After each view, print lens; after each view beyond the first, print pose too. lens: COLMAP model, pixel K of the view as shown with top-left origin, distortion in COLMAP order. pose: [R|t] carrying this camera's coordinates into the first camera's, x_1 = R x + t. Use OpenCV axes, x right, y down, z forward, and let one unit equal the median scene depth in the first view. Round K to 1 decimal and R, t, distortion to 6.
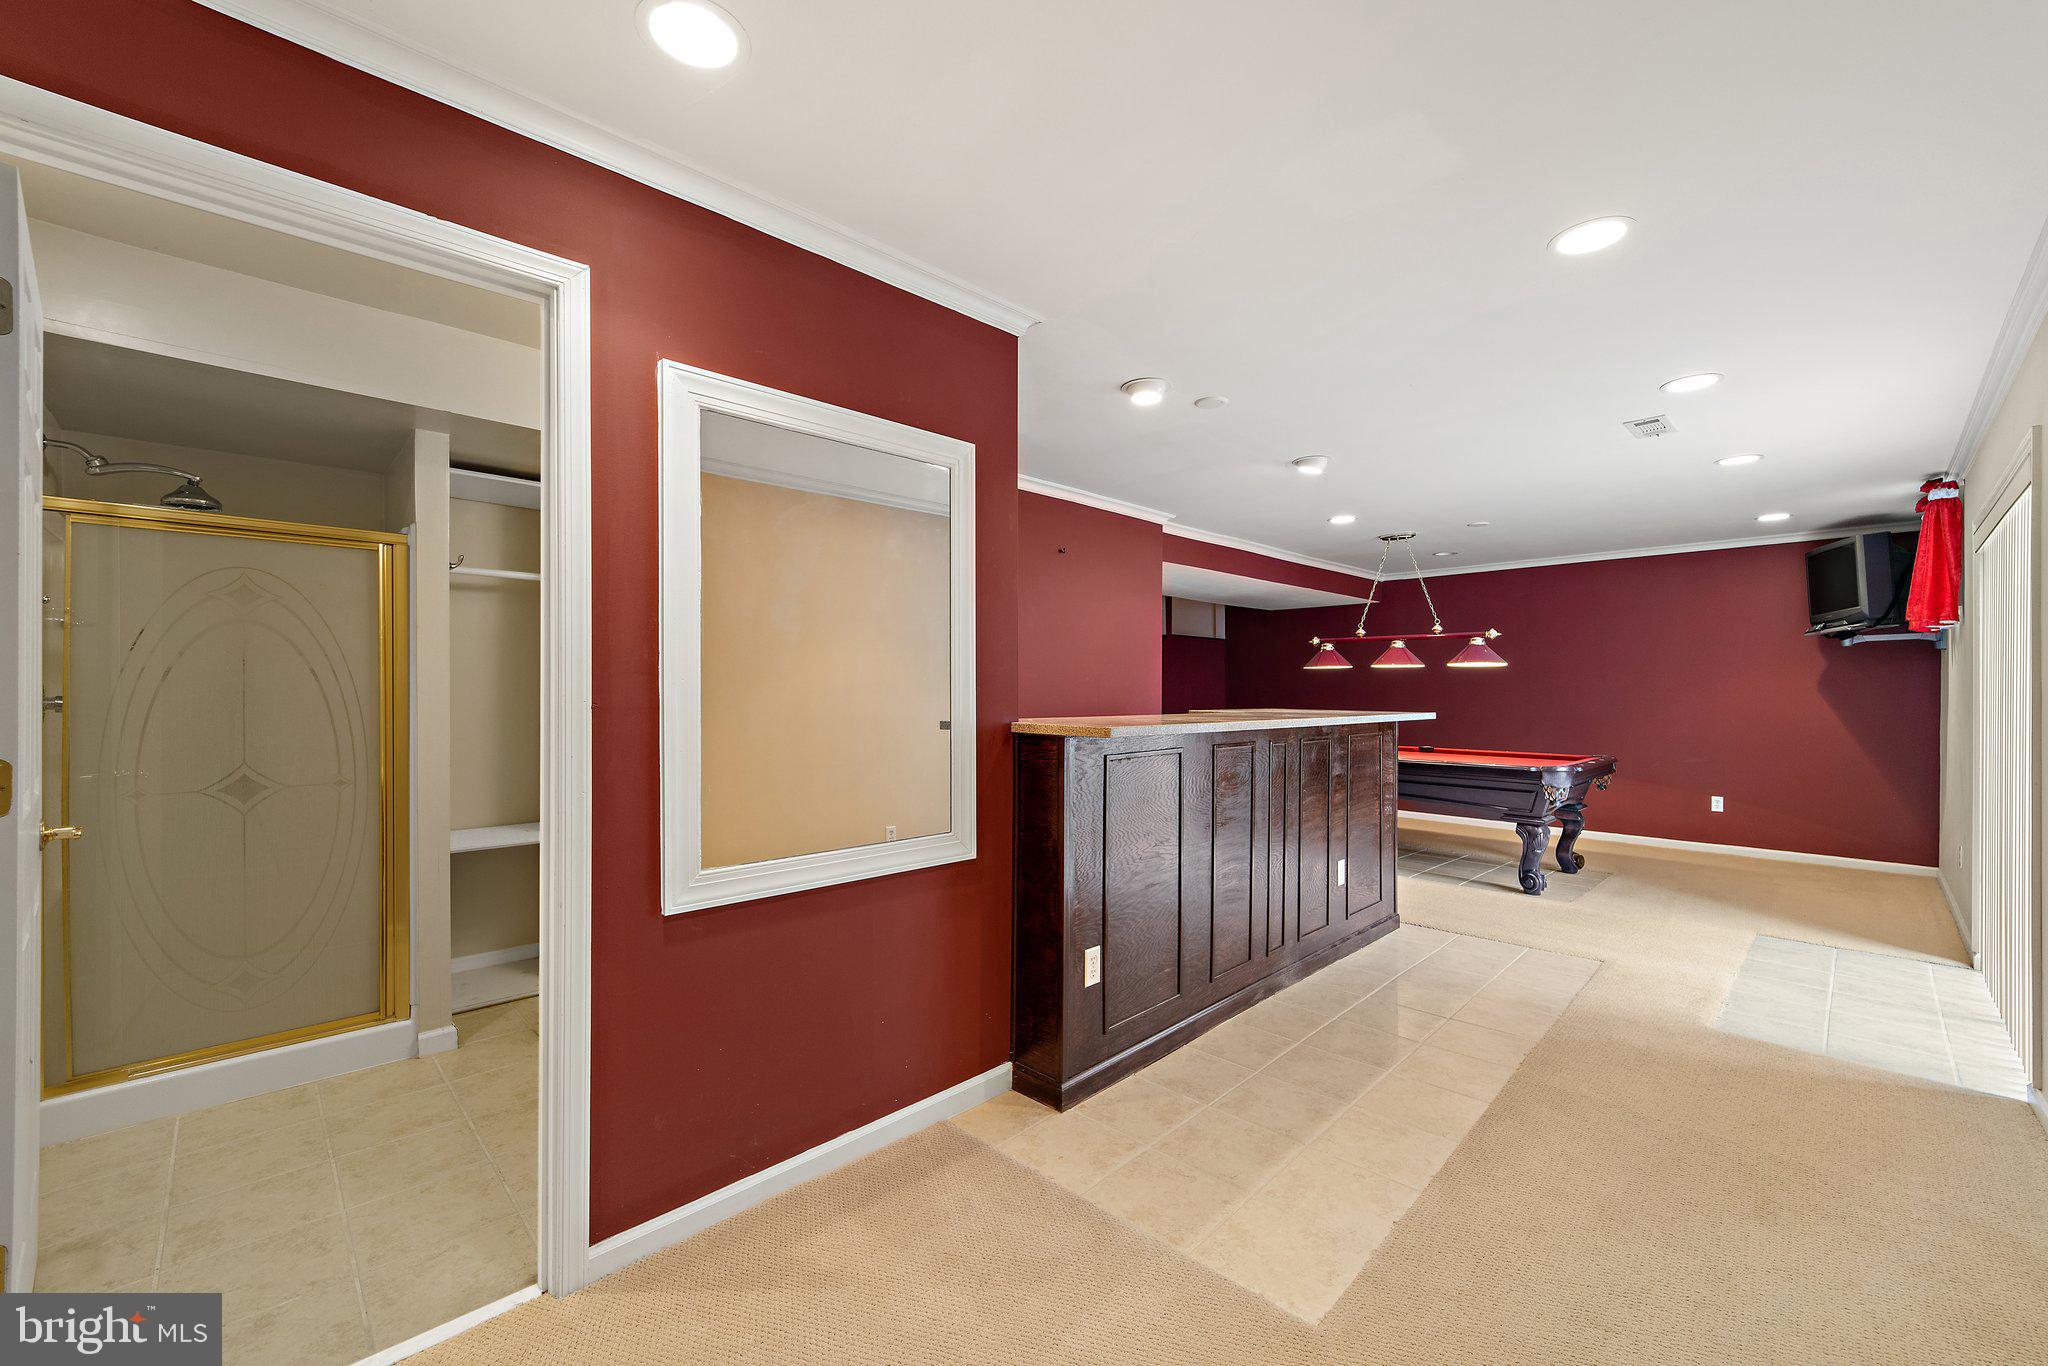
lens RADIAL K [[818.0, 0, 1018.9], [0, 818.0, 684.6], [0, 0, 1]] dist [0.008819, 0.000379]
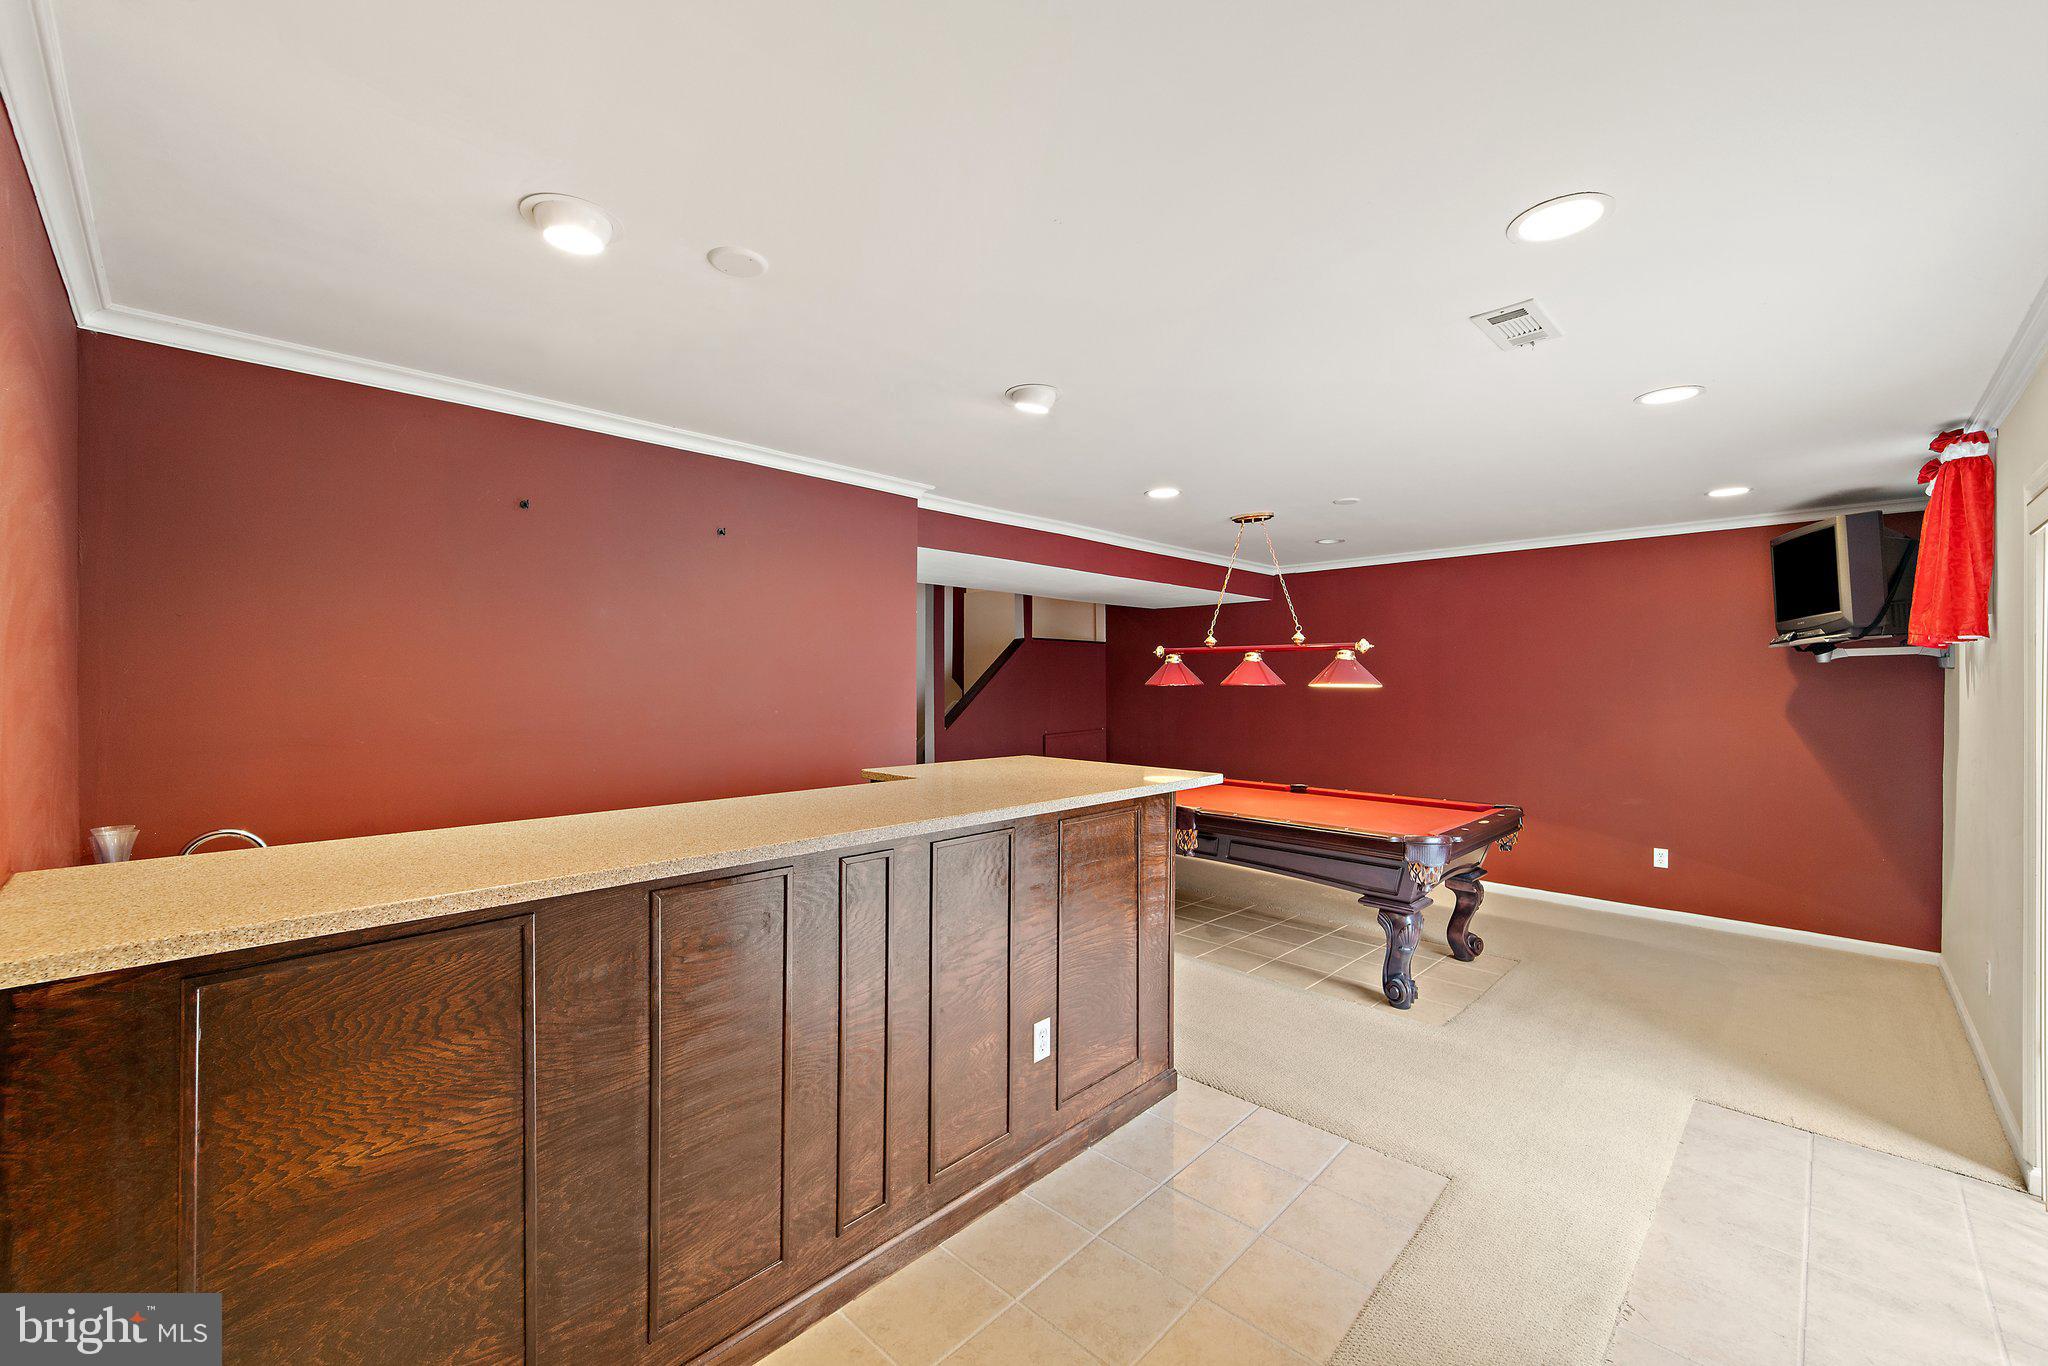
lens RADIAL K [[818.0, 0, 1014.4], [0, 818.0, 679.4], [0, 0, 1]] dist [0.008819, 0.000379]
pose [[0.999867, -0.000046, 0.016279, 0.285489], [-0.000004, 0.999995, 0.003126, -0.038658], [-0.016280, -0.003126, 0.999863, 0.293260]]
